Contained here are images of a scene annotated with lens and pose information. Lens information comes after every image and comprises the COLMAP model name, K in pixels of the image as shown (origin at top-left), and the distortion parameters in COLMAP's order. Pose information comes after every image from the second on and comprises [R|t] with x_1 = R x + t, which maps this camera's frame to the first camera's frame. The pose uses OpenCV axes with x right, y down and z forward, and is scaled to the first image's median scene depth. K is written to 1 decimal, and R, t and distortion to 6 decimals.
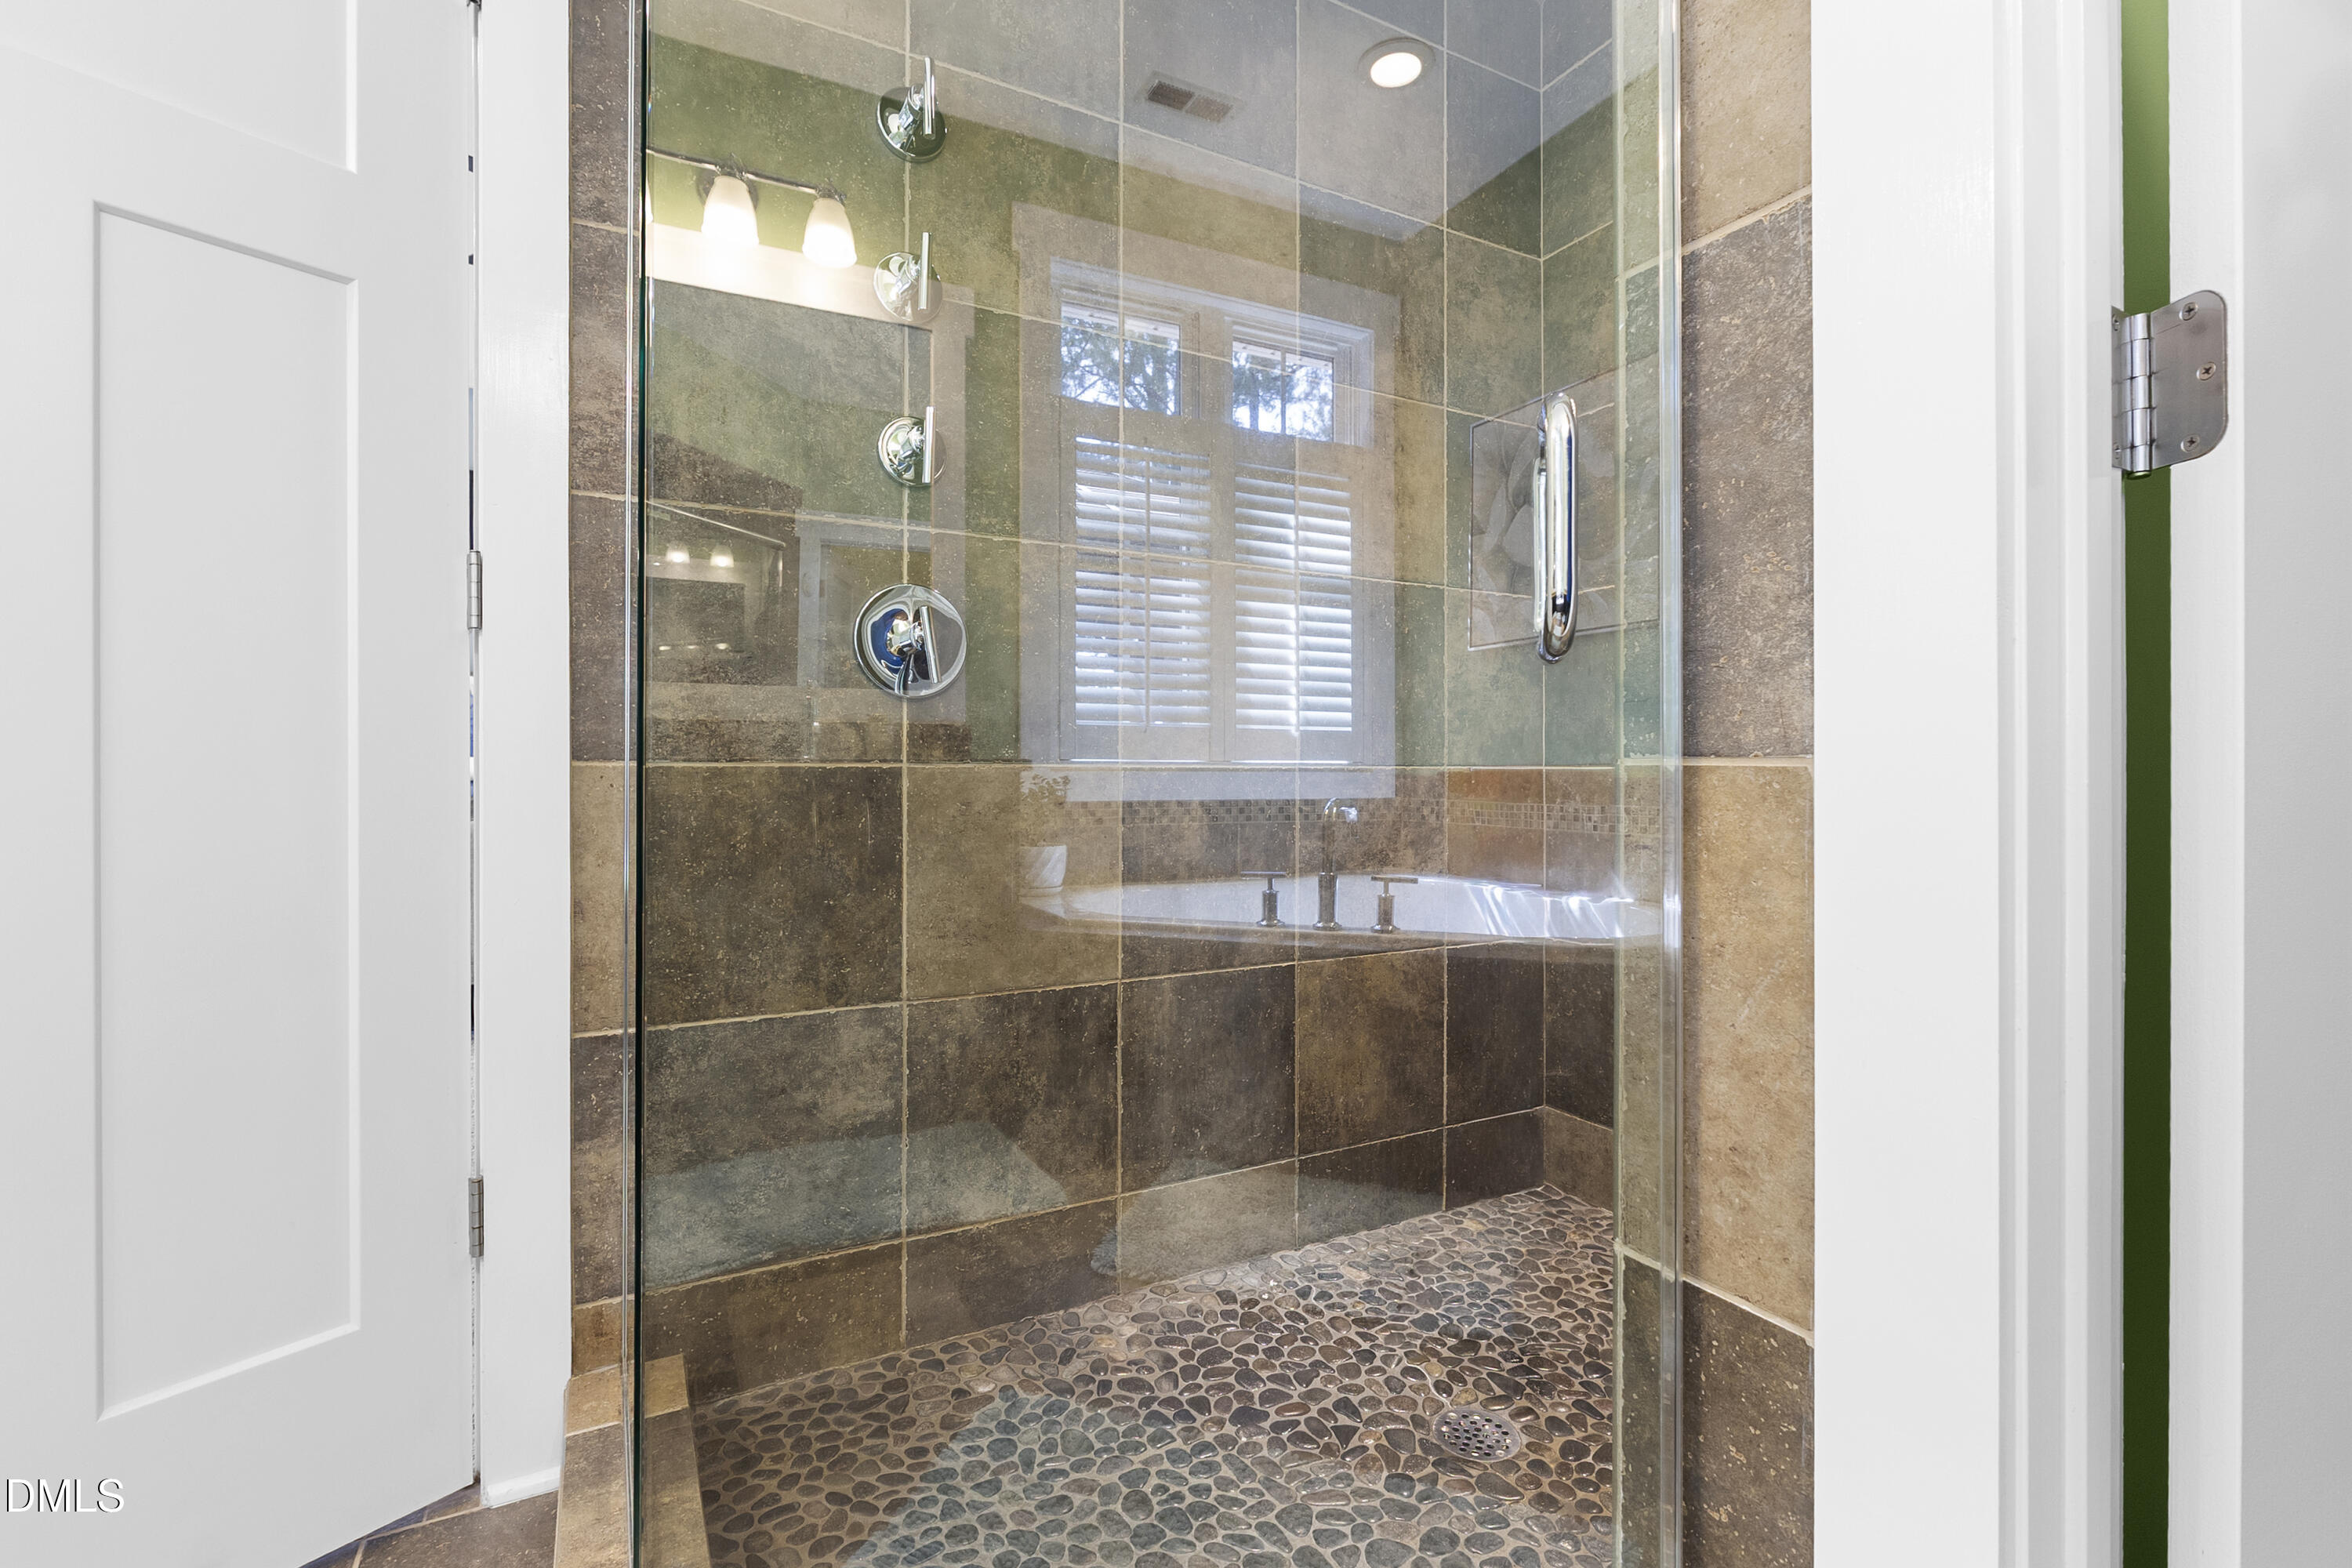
lens RADIAL K [[1043.0, 0, 1179.7], [0, 1043.0, 776.3], [0, 0, 1]] dist [-0.002600, 0.000286]
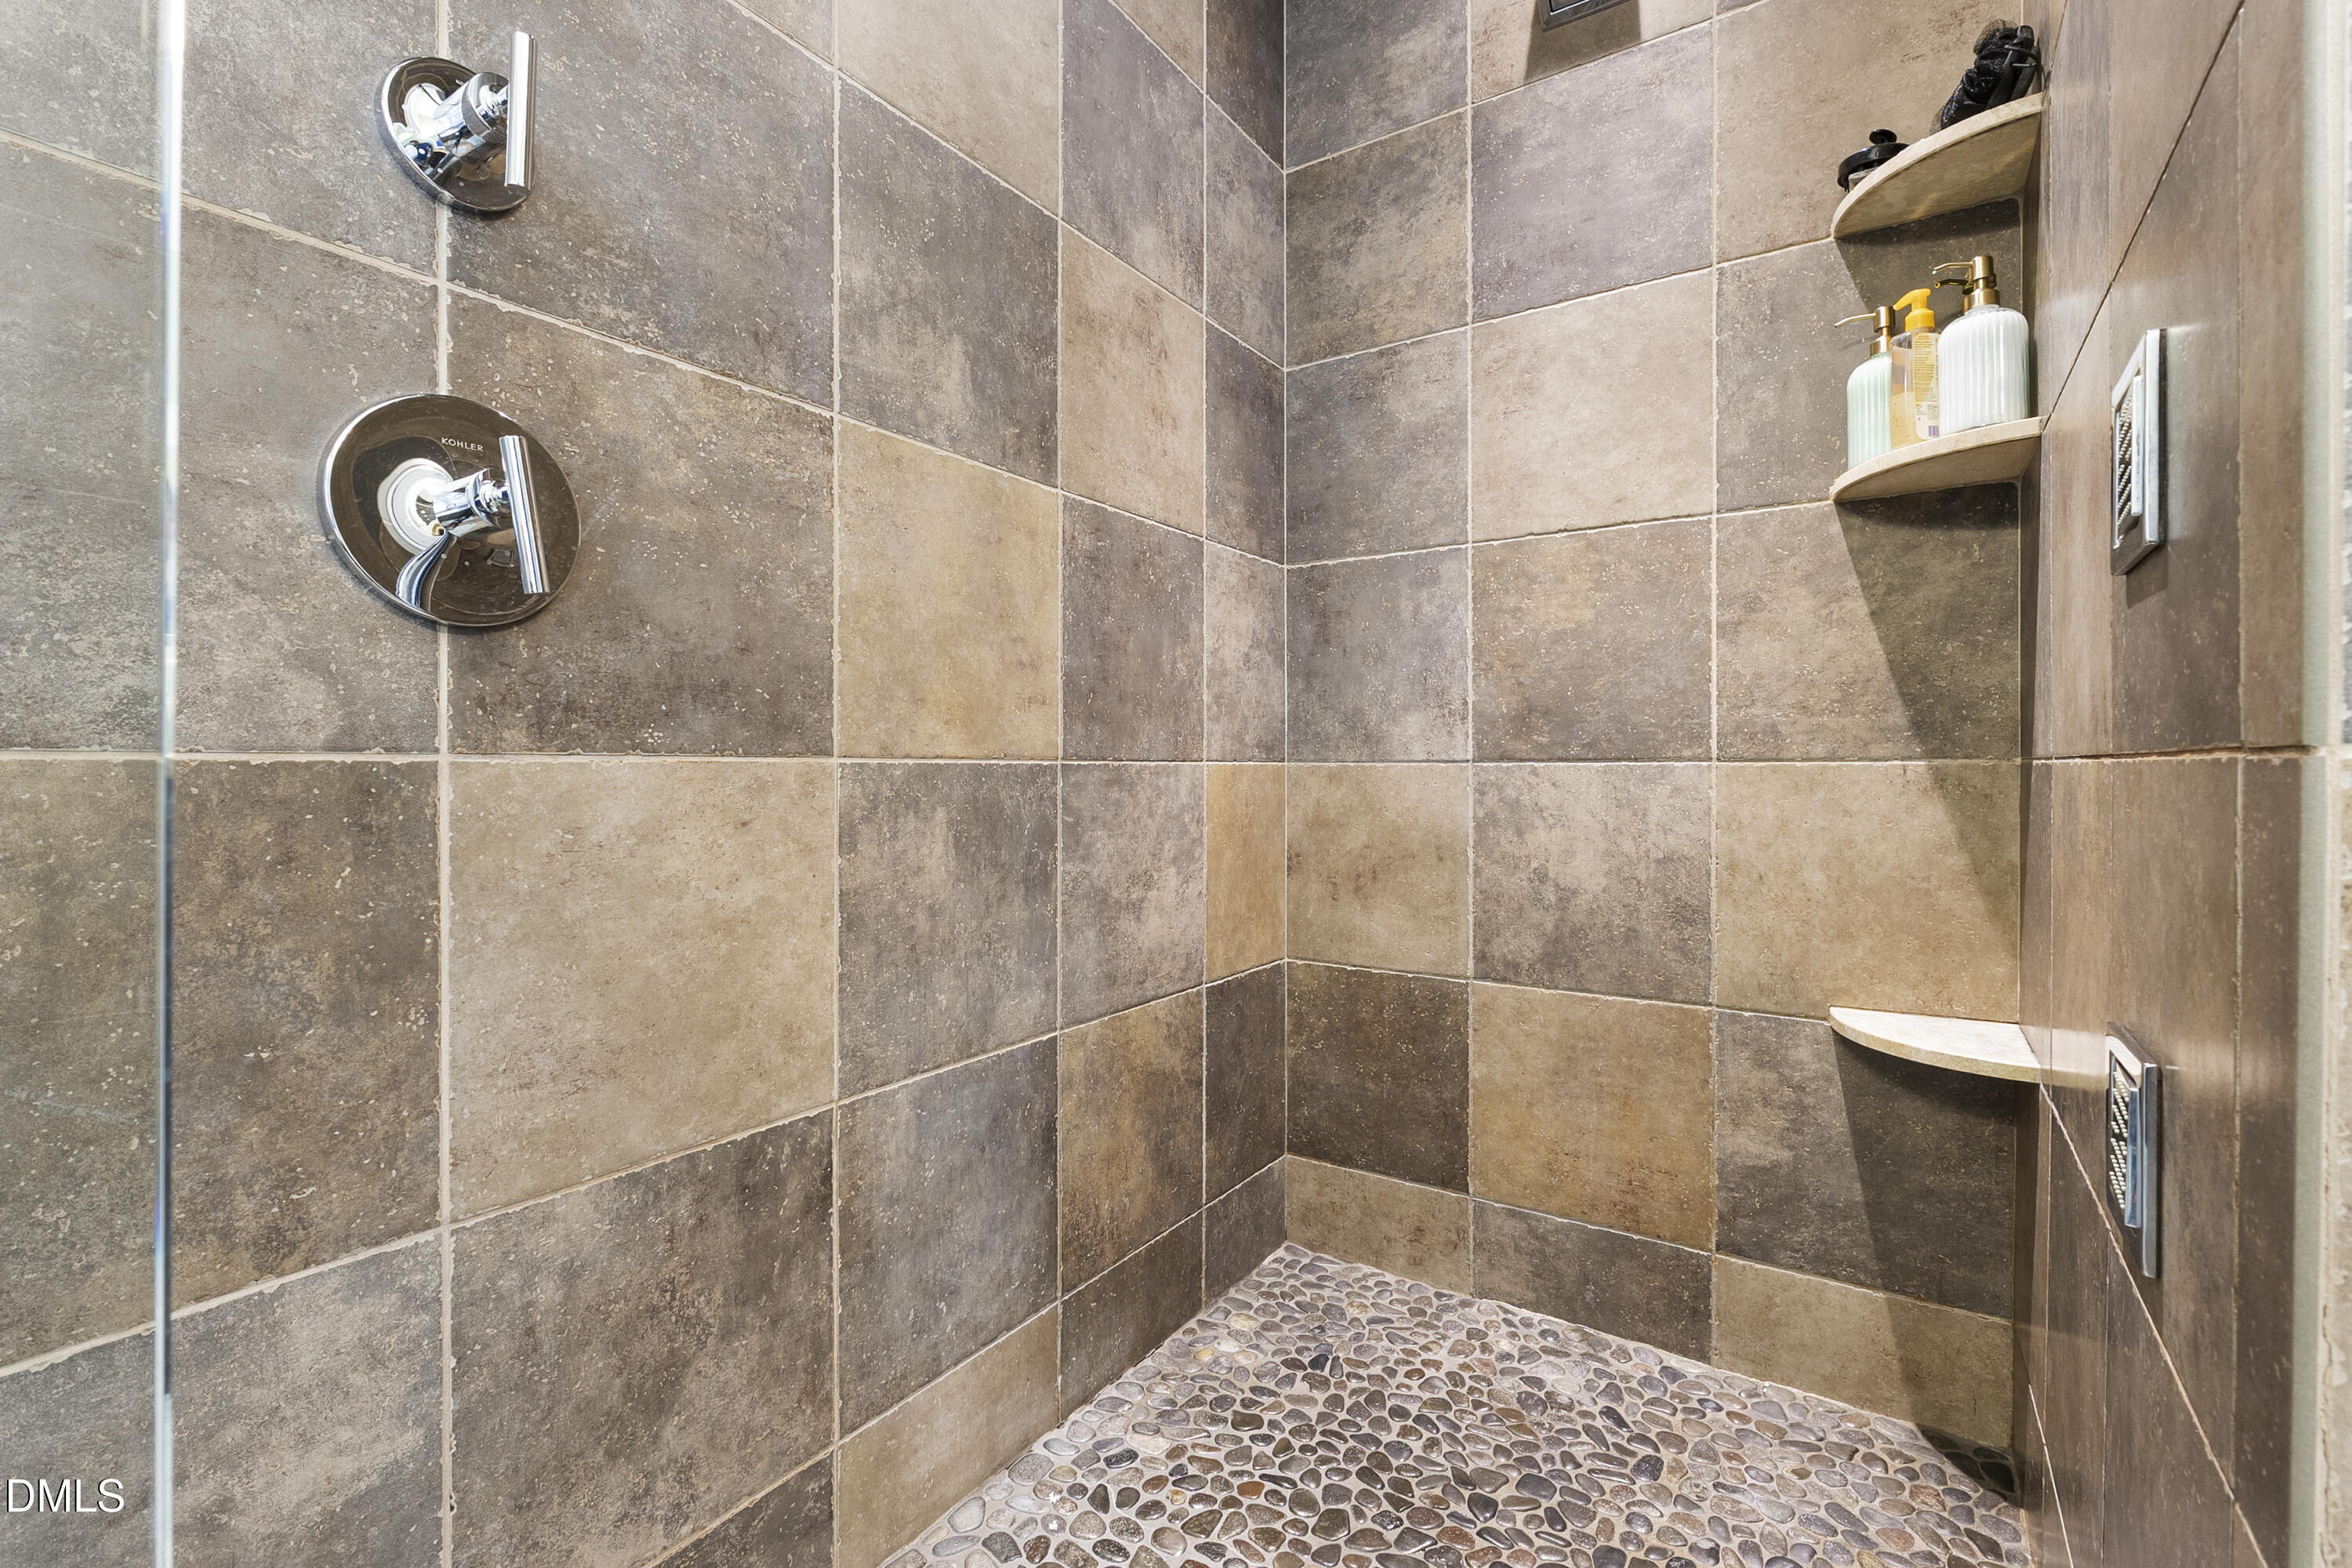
lens RADIAL K [[1043.0, 0, 1179.7], [0, 1043.0, 776.3], [0, 0, 1]] dist [-0.002600, 0.000286]
pose [[0.886681, -0.004975, 0.462354, -0.163380], [0.003301, 0.999985, 0.004428, -0.002591], [-0.462369, -0.002400, 0.886684, 0.351938]]
